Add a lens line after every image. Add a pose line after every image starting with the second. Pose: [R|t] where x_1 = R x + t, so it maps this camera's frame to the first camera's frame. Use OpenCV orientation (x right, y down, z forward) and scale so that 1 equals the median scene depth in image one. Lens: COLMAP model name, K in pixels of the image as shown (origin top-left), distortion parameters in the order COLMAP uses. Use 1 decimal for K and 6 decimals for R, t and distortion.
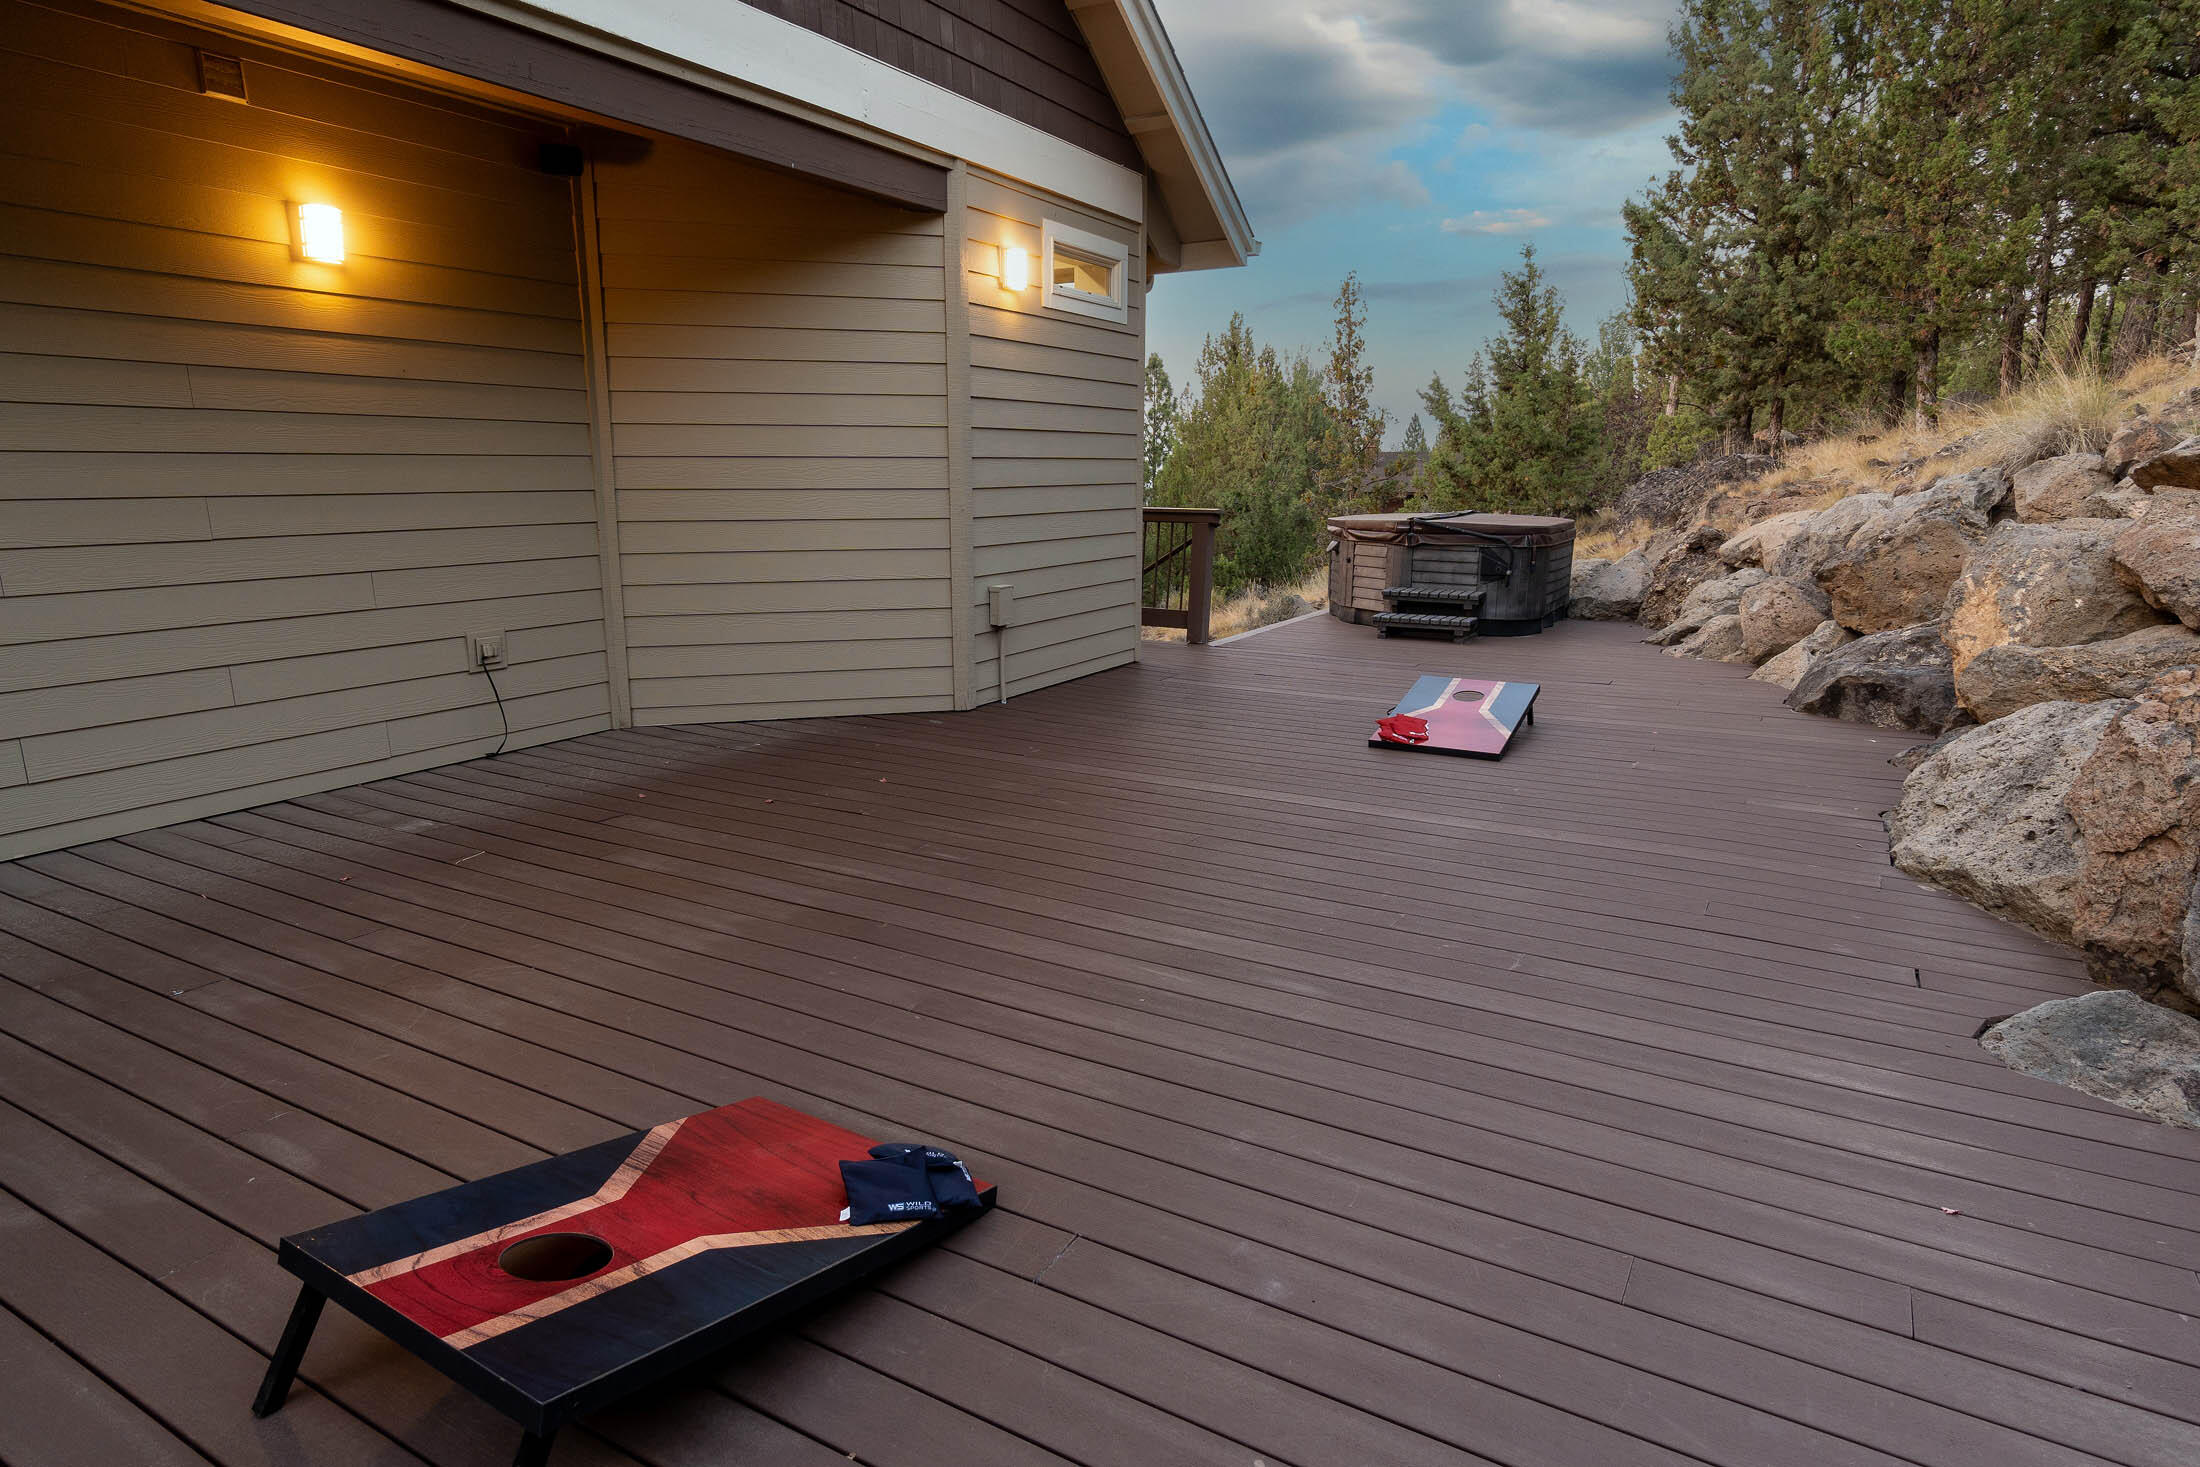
lens RADIAL K [[1229.6, 0, 1100.0], [0, 1229.6, 733.5], [0, 0, 1]] dist [0.000563, 0.000064]
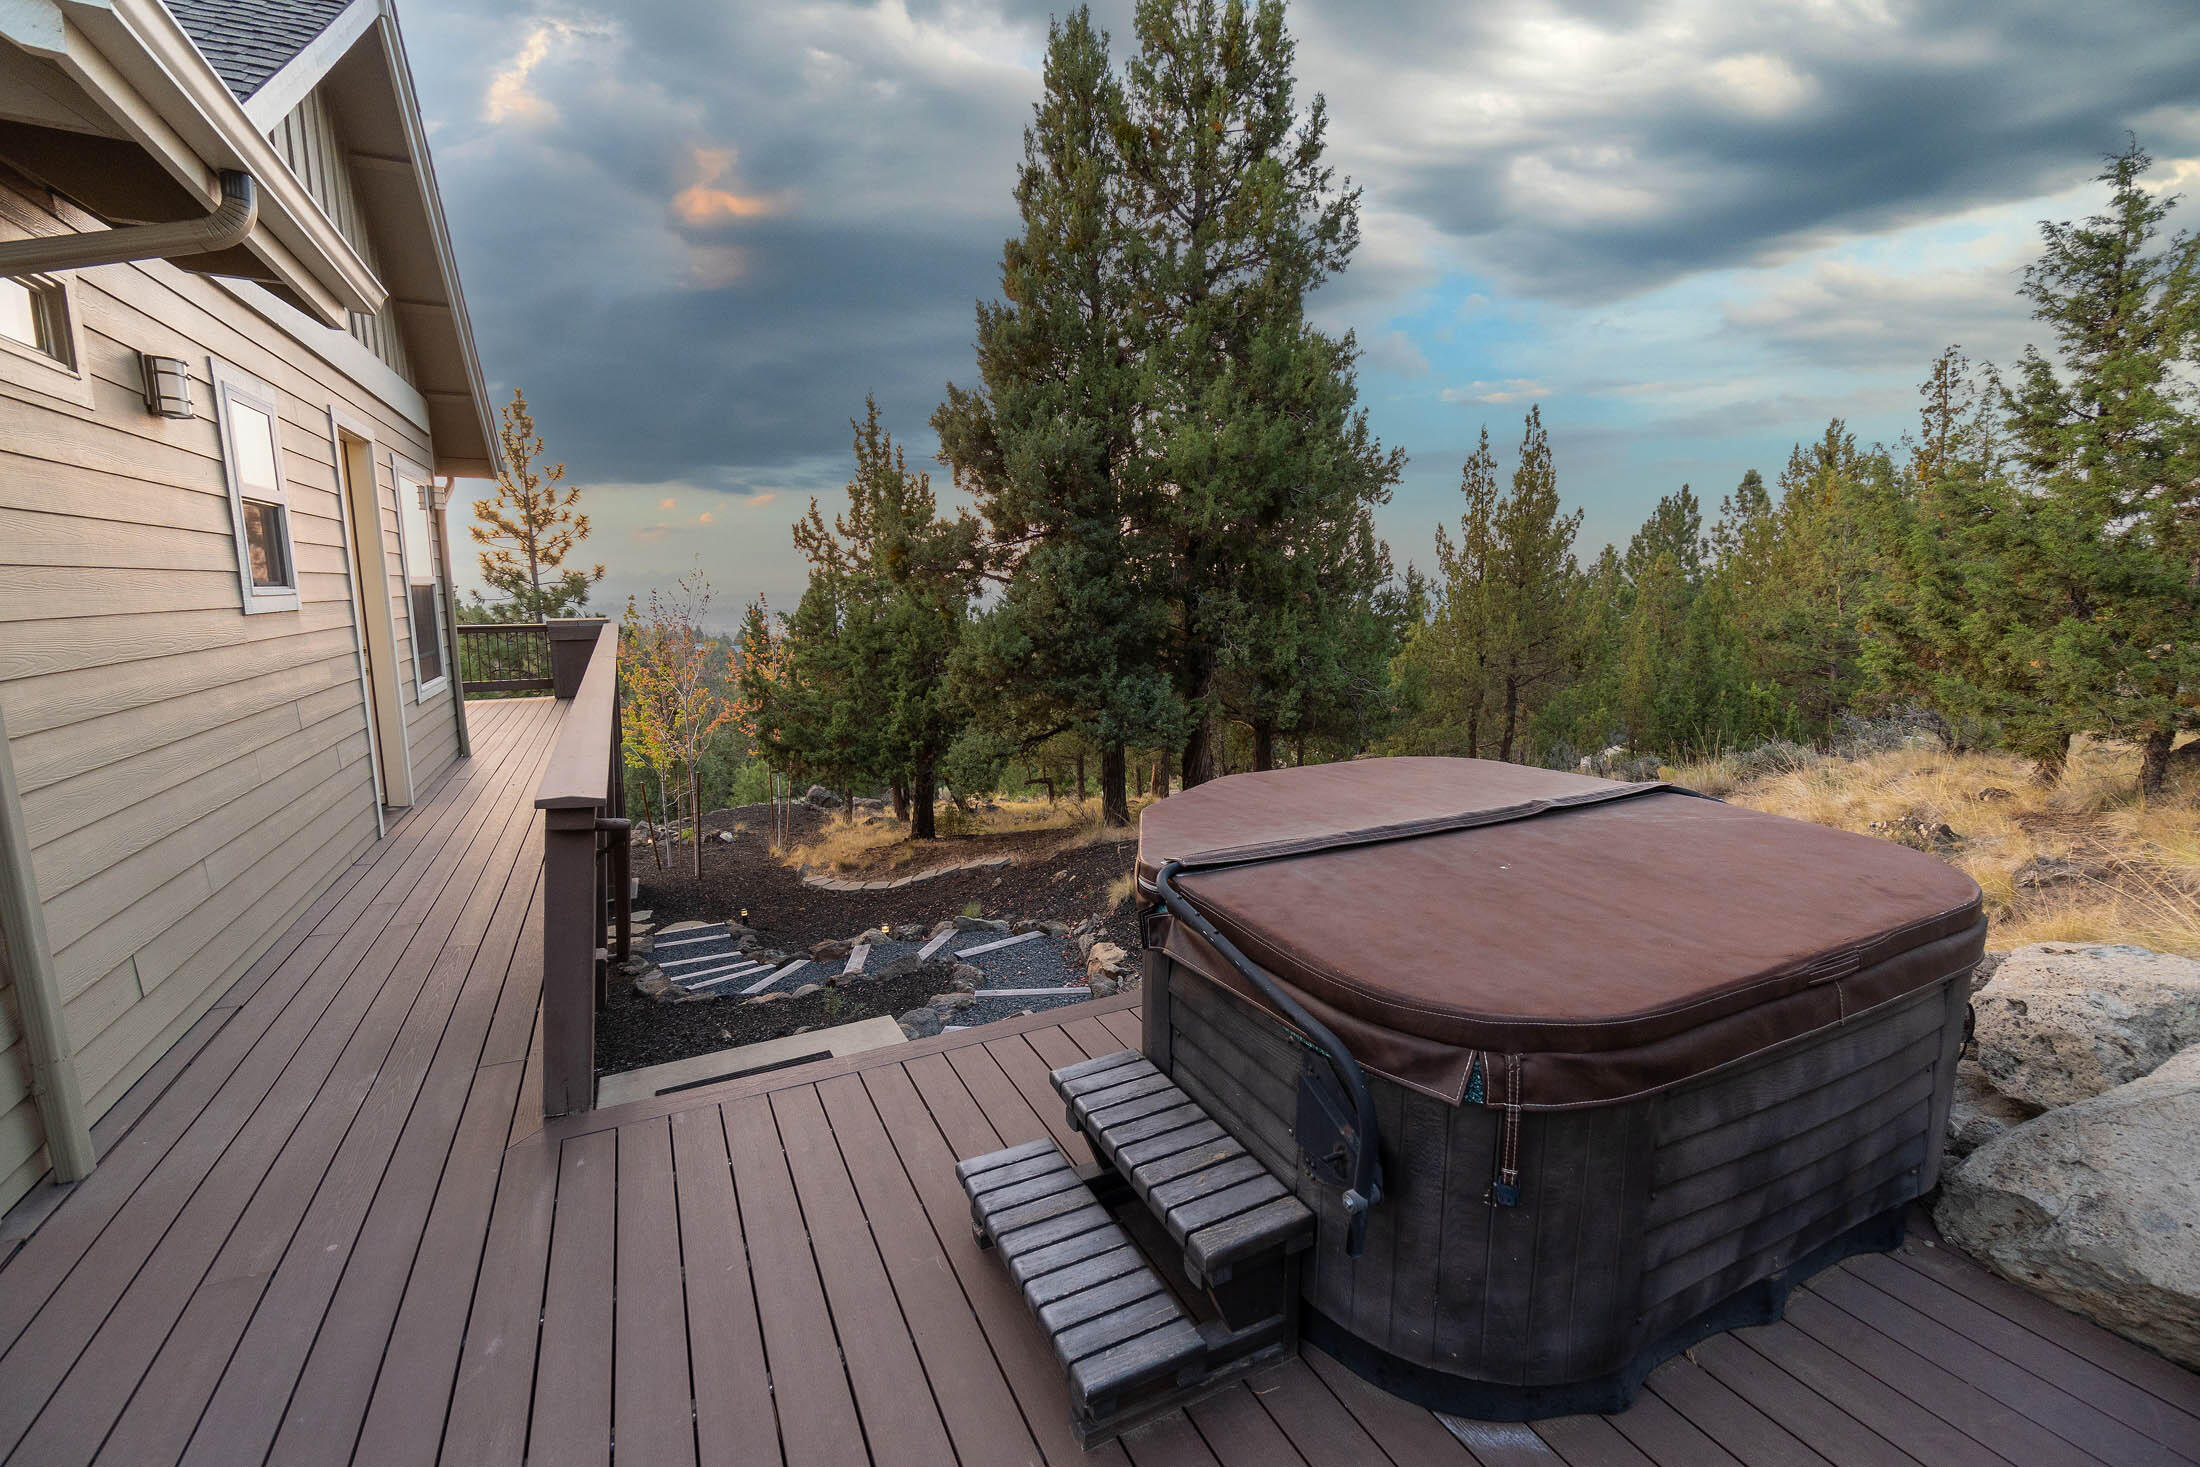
lens RADIAL K [[931.6, 0, 1100.0], [0, 931.6, 733.5], [0, 0, 1]] dist [0.000527, 0.000088]
pose [[0.831168, 0.081161, -0.550067, 0.097386], [-0.109030, 0.993874, -0.018104, -0.053826], [0.545227, 0.075022, 0.834924, 0.209732]]
